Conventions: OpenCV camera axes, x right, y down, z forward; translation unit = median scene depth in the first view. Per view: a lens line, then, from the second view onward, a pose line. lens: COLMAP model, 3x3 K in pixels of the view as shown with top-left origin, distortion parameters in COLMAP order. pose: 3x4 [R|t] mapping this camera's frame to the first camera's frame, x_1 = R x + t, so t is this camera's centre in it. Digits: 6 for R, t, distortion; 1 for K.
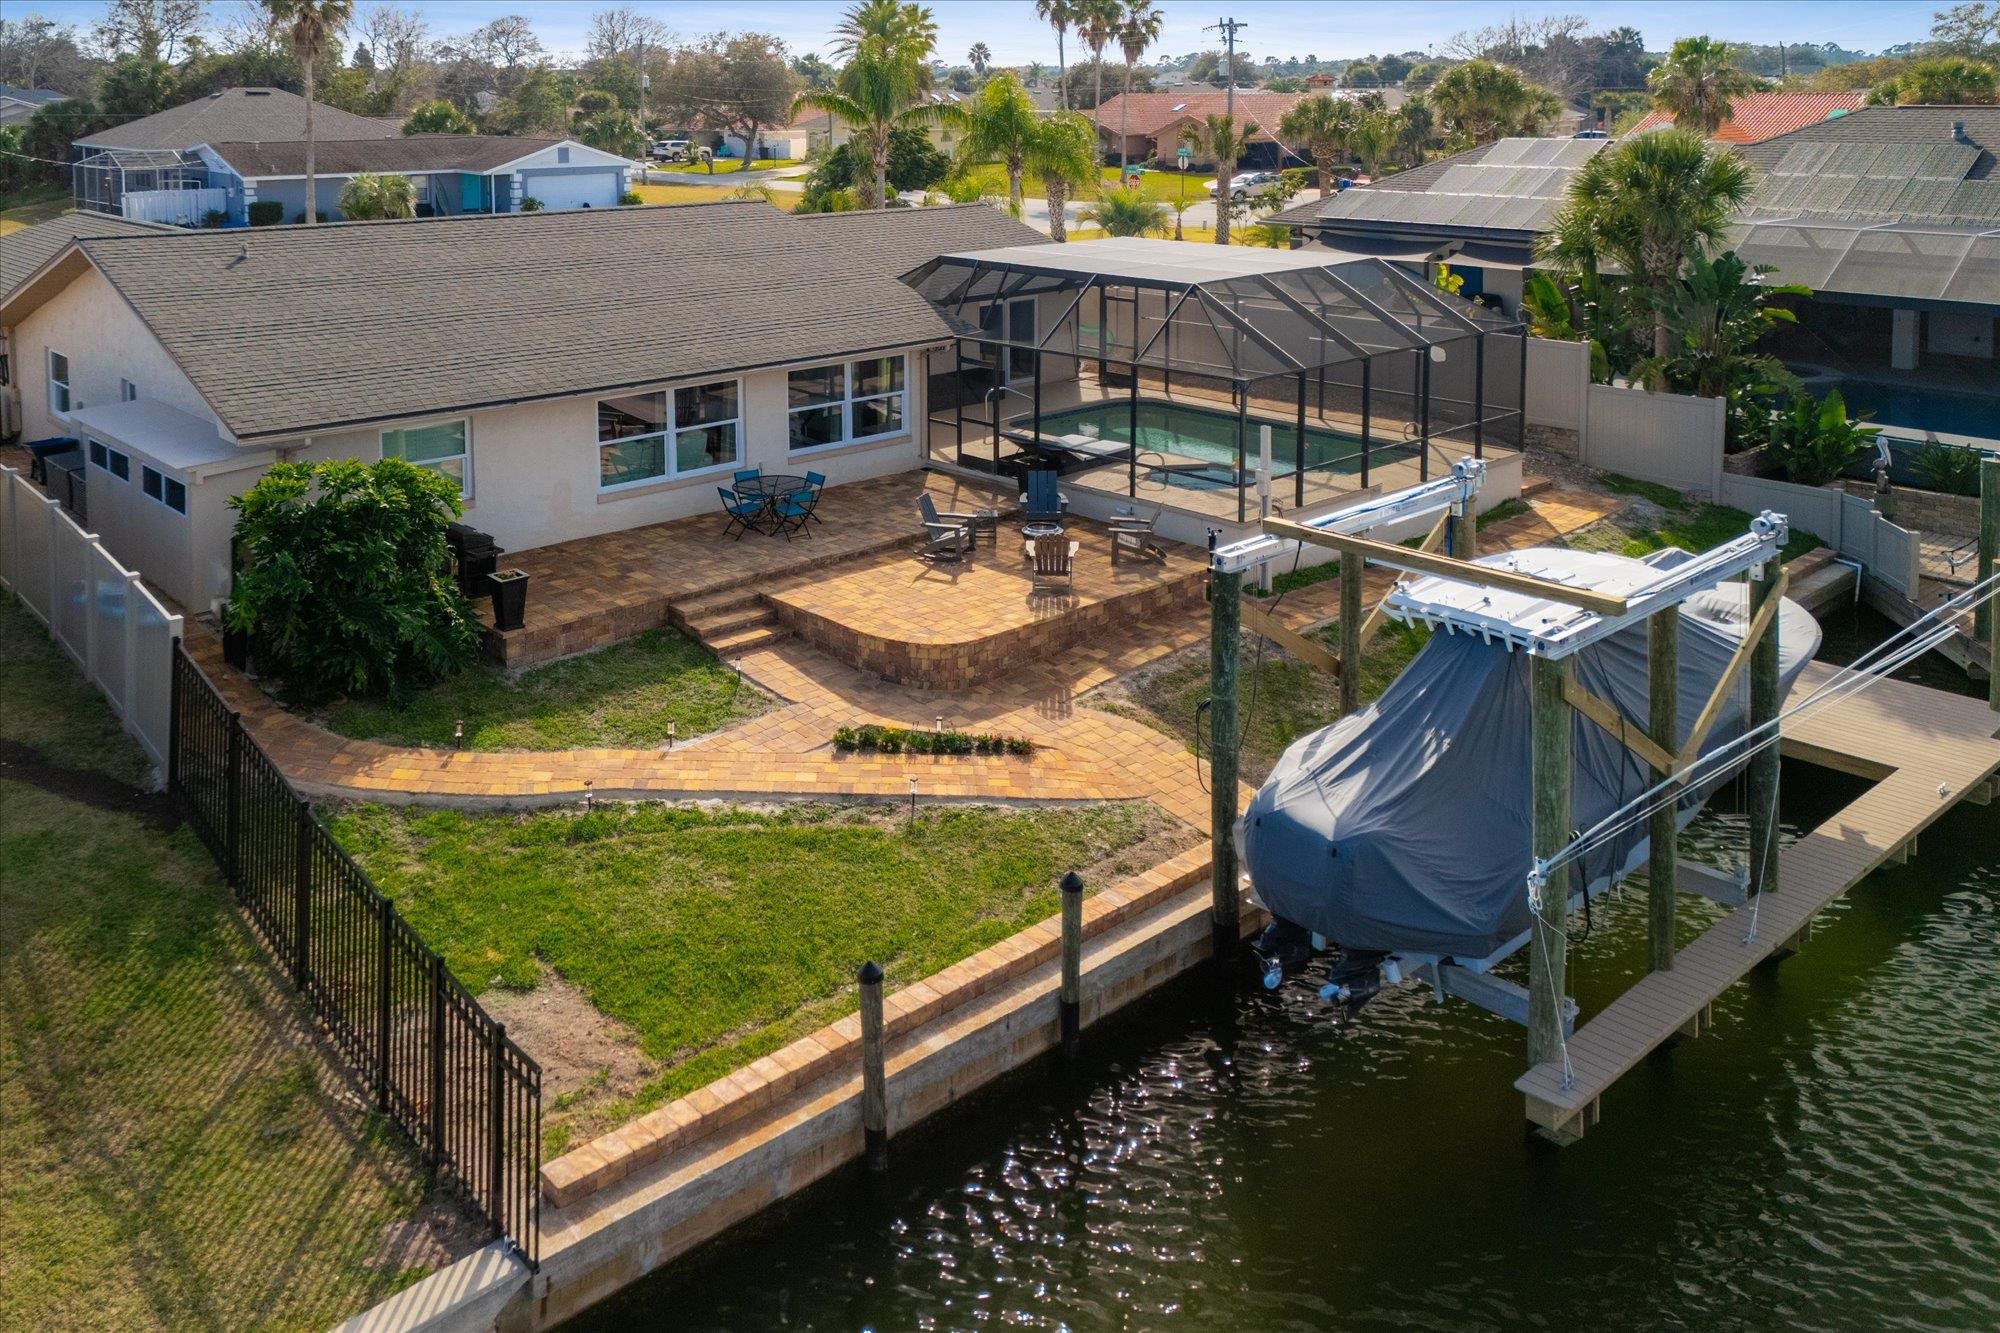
lens RADIAL K [[1534.3, 0, 936.9], [0, 1534.3, 661.4], [0, 0, 1]] dist [0.029042, 0.004124]
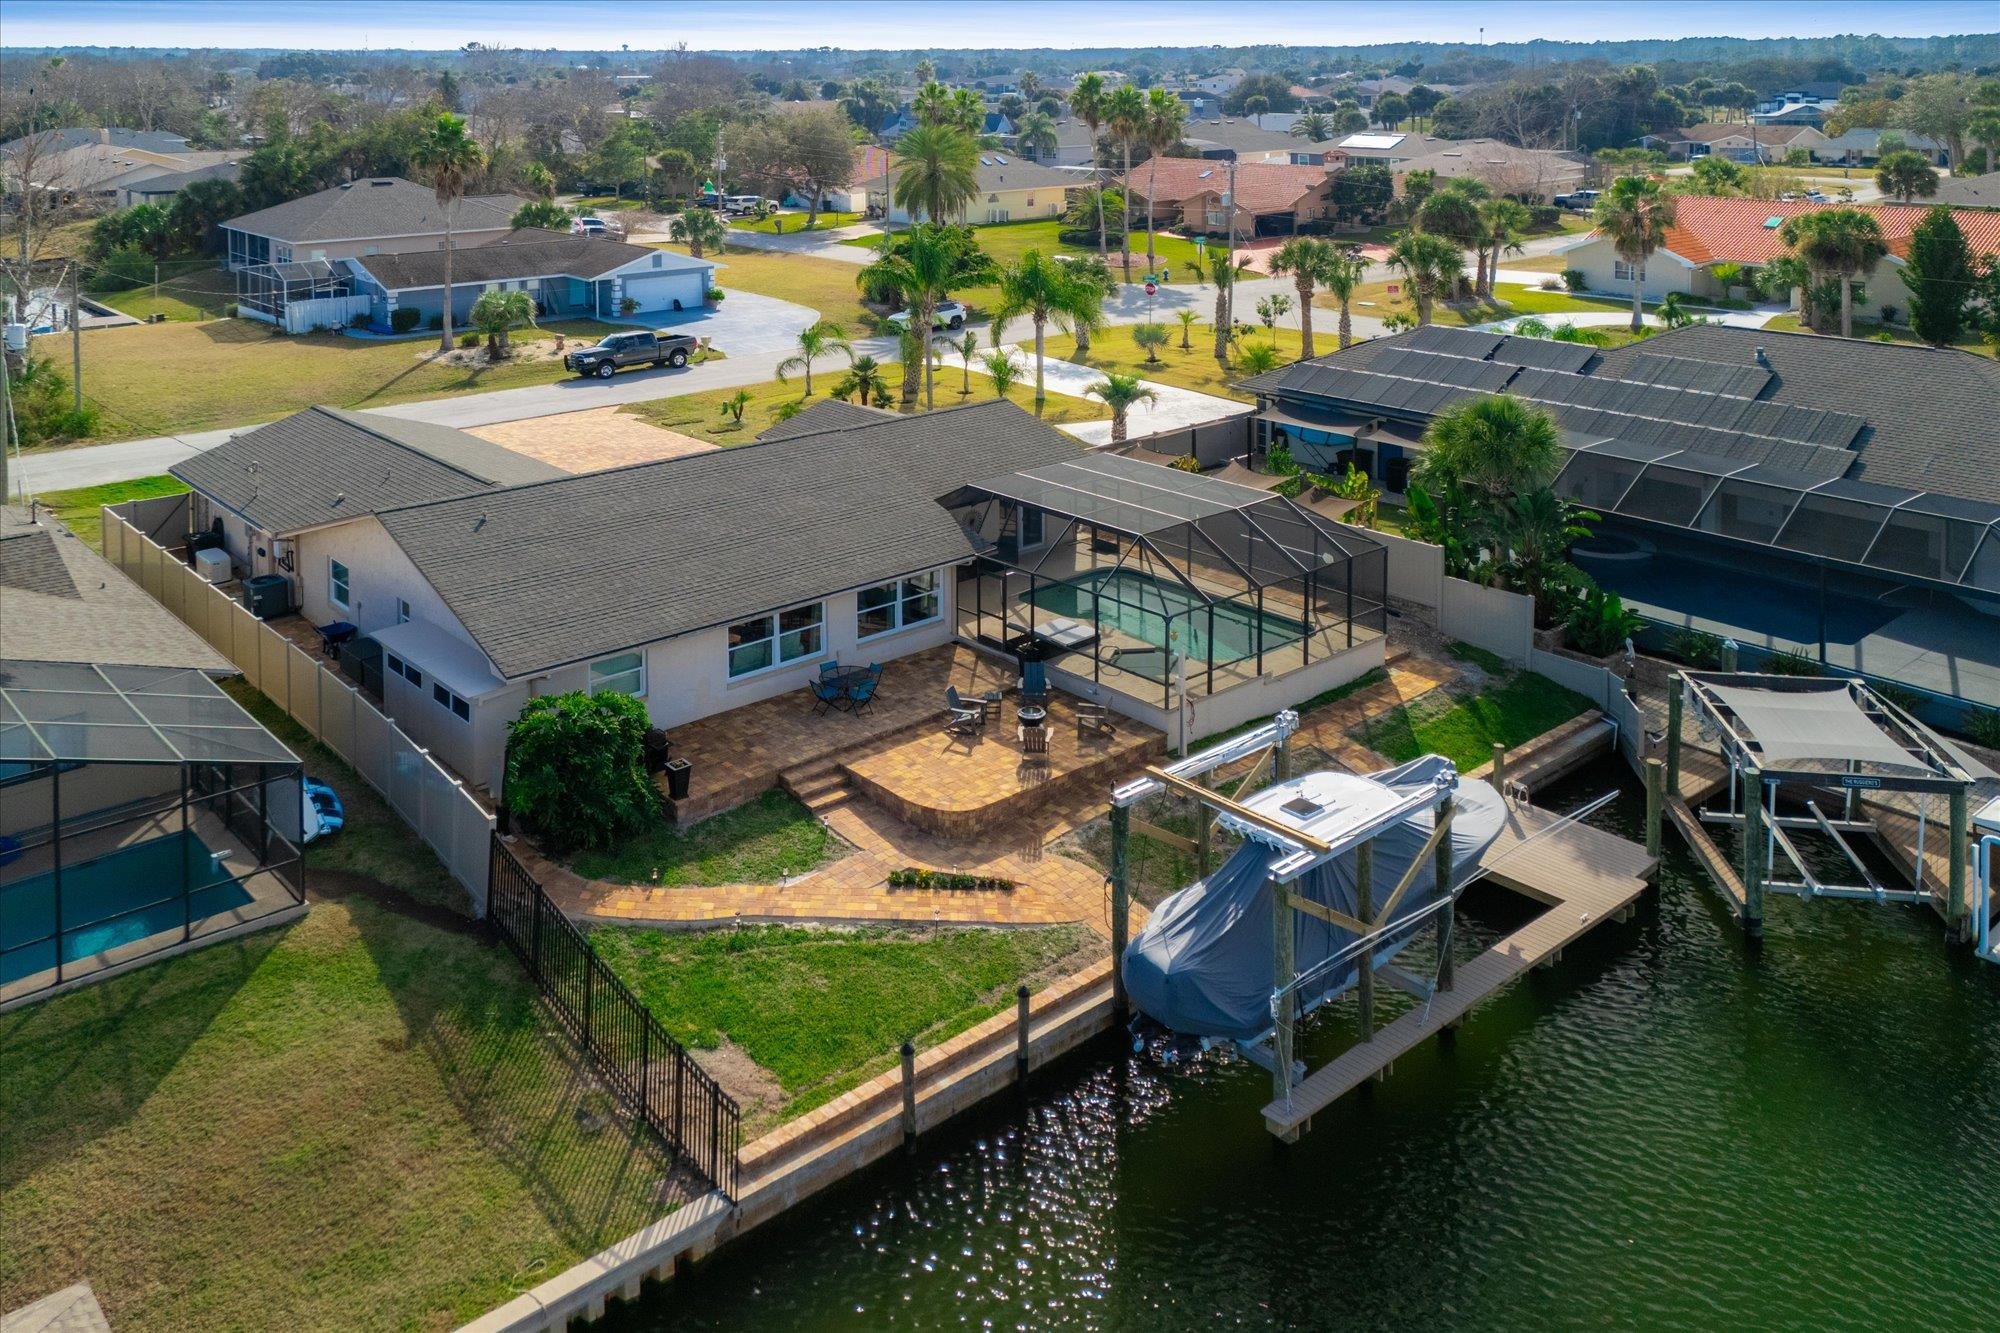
lens RADIAL K [[1505.7, 0, 971.8], [0, 1505.7, 716.9], [0, 0, 1]] dist [0.041844, 0.000337]
pose [[0.999897, 0.007745, -0.012115, 0.040251], [-0.006967, 0.997990, 0.062991, -0.234548], [0.012579, -0.062900, 0.997941, -0.590321]]
